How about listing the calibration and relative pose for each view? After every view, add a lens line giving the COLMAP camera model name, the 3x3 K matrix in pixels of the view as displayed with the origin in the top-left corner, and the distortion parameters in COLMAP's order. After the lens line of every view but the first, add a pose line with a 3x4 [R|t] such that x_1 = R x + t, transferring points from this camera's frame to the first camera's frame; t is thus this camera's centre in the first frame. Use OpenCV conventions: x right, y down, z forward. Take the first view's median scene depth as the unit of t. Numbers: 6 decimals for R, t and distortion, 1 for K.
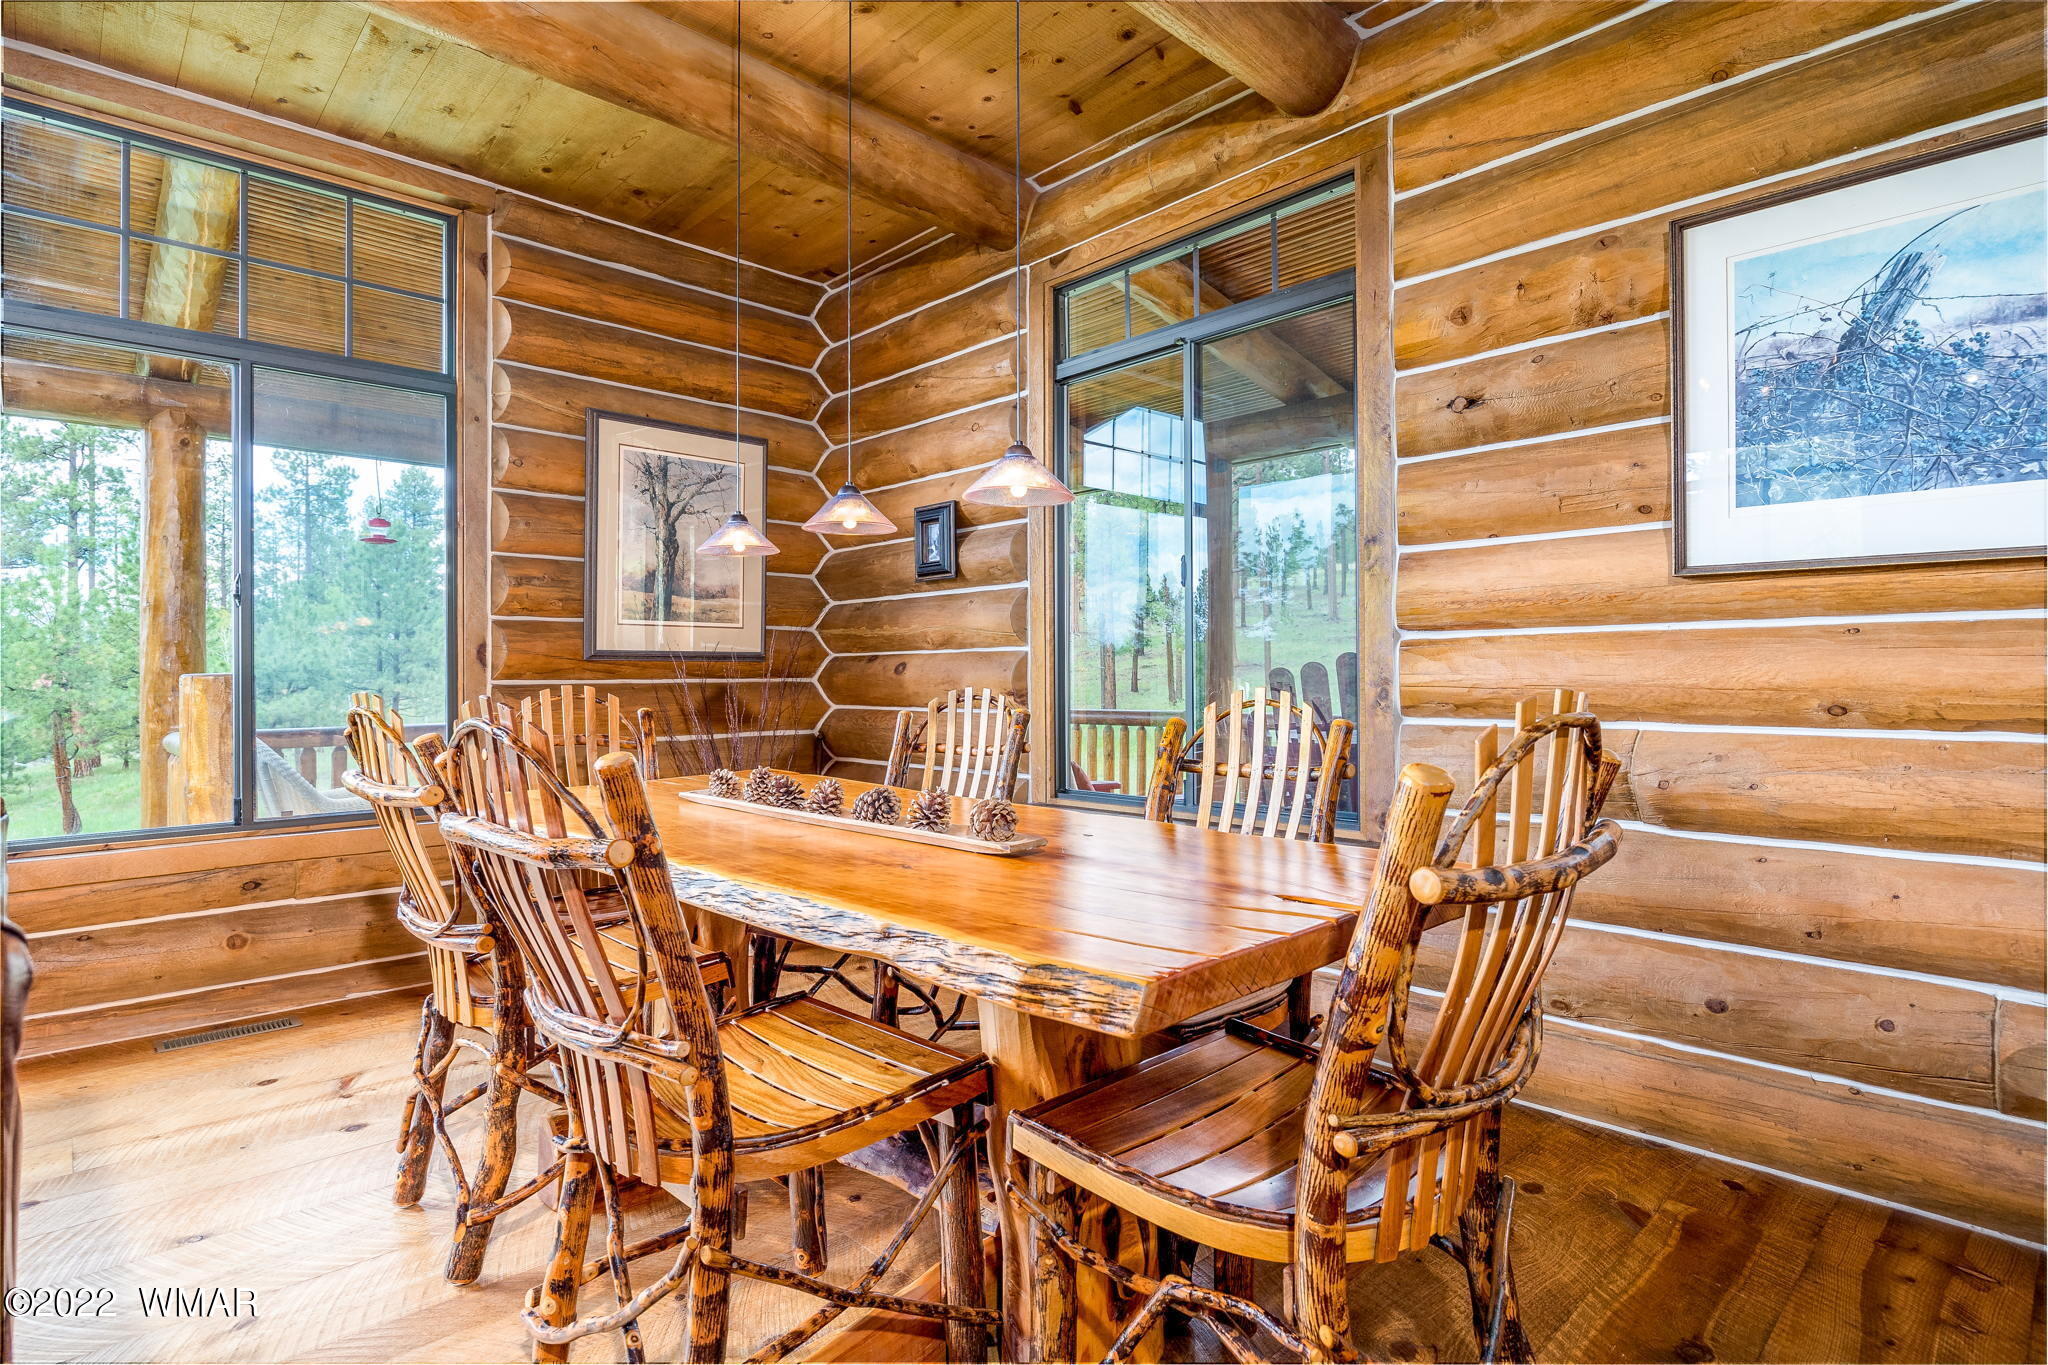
lens RADIAL K [[1039.9, 0, 1024.0], [0, 1039.9, 682.5], [0, 0, 1]] dist [0.001259, 0.000434]
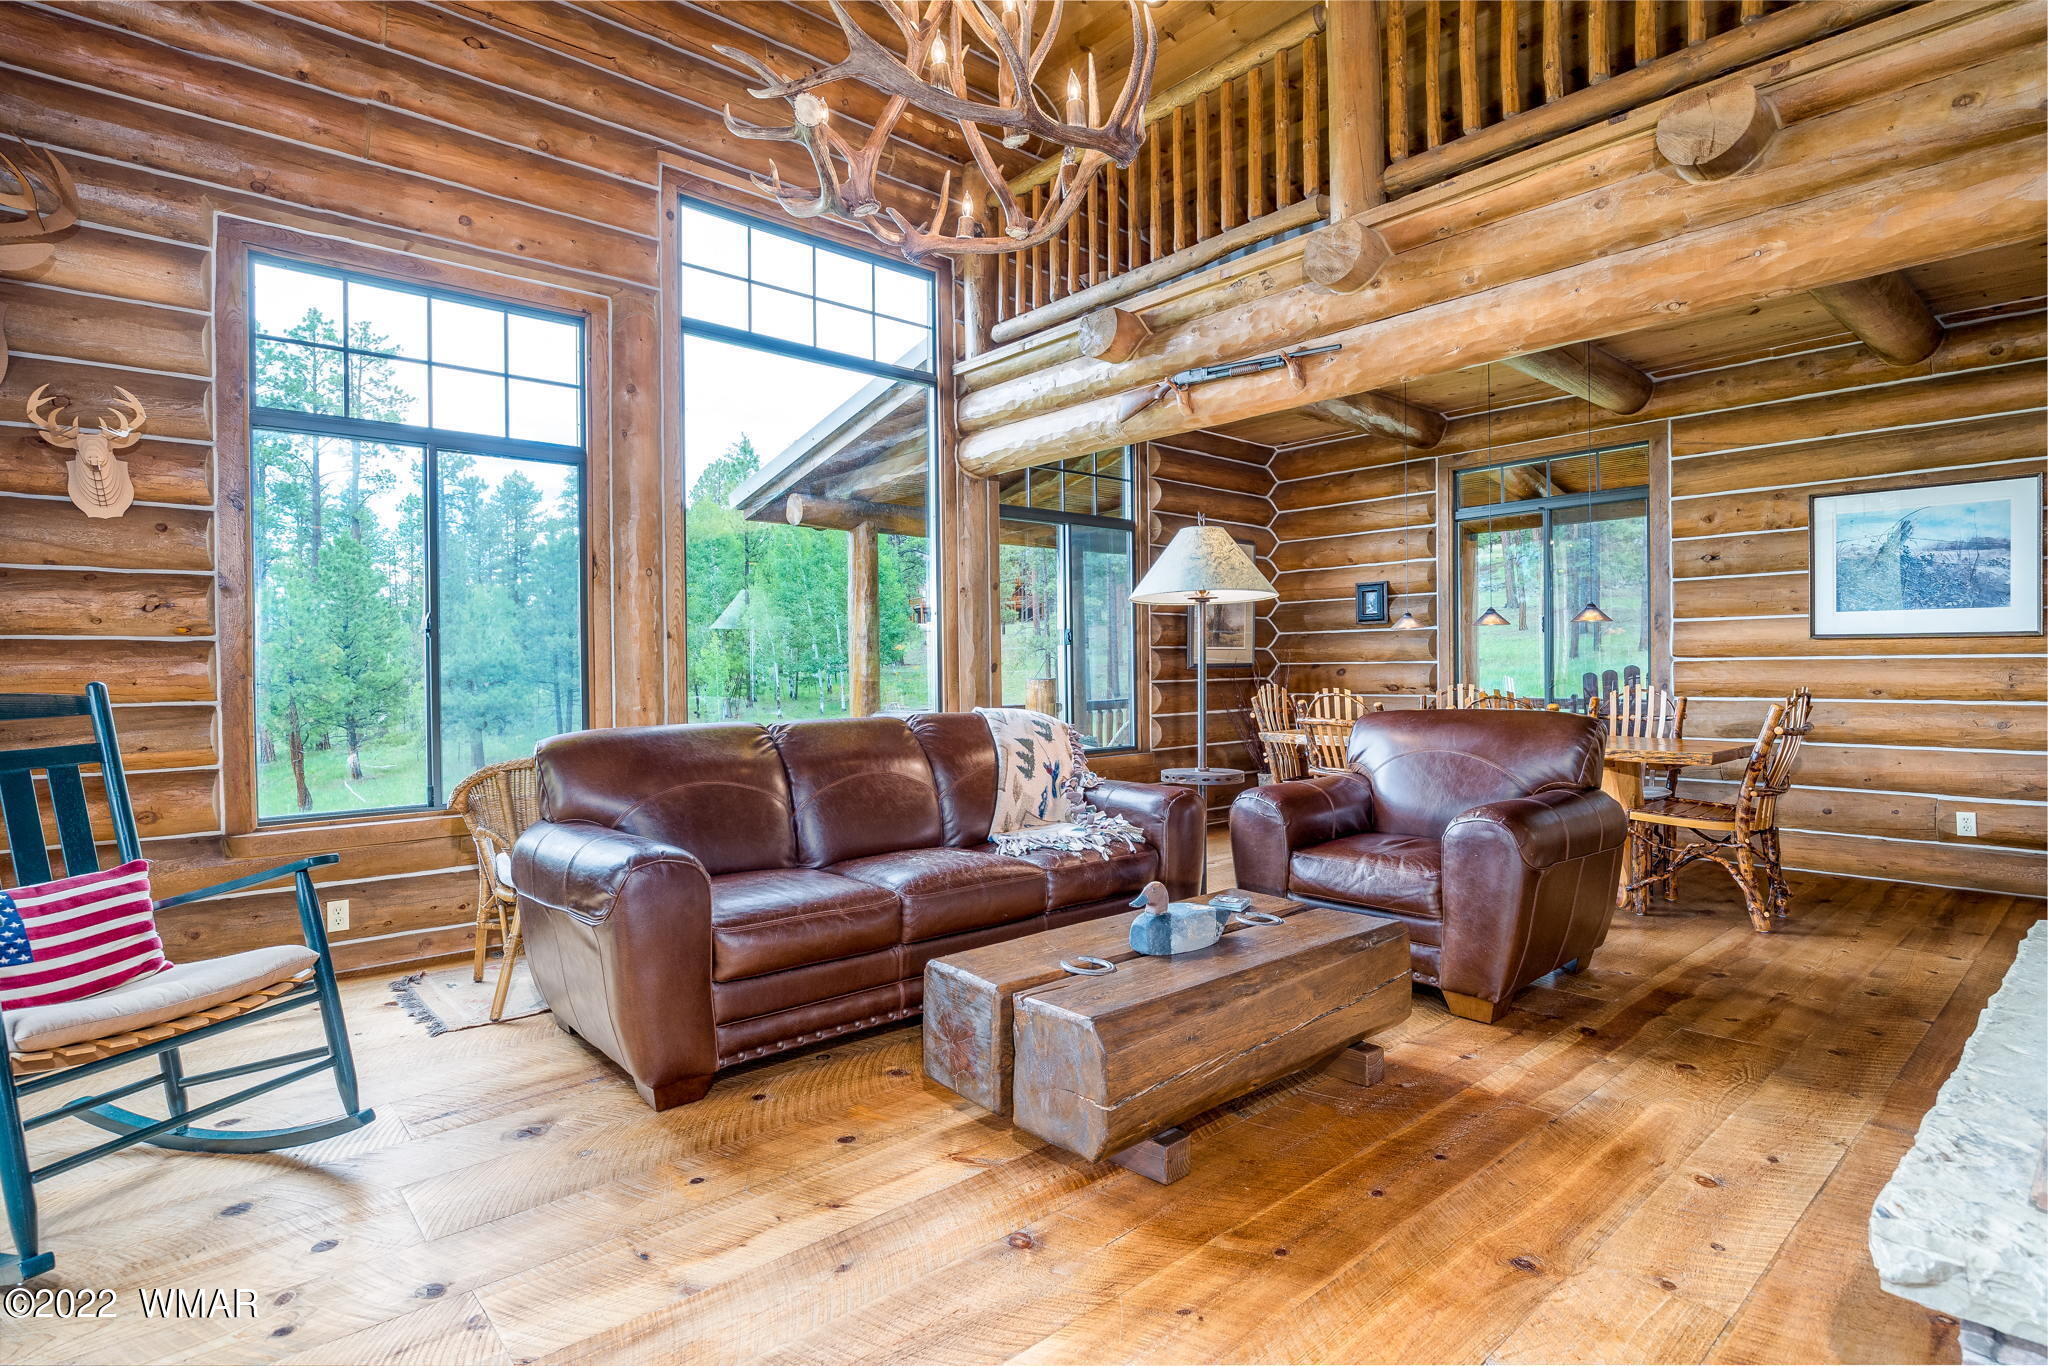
lens RADIAL K [[1038.4, 0, 1024.0], [0, 1038.4, 683.0], [0, 0, 1]] dist [-0.001627, 0.000376]
pose [[0.999427, -0.002530, -0.033766, -1.073309], [0.002814, 0.999961, 0.008379, -0.021258], [0.033743, -0.008469, 0.999395, -1.414140]]
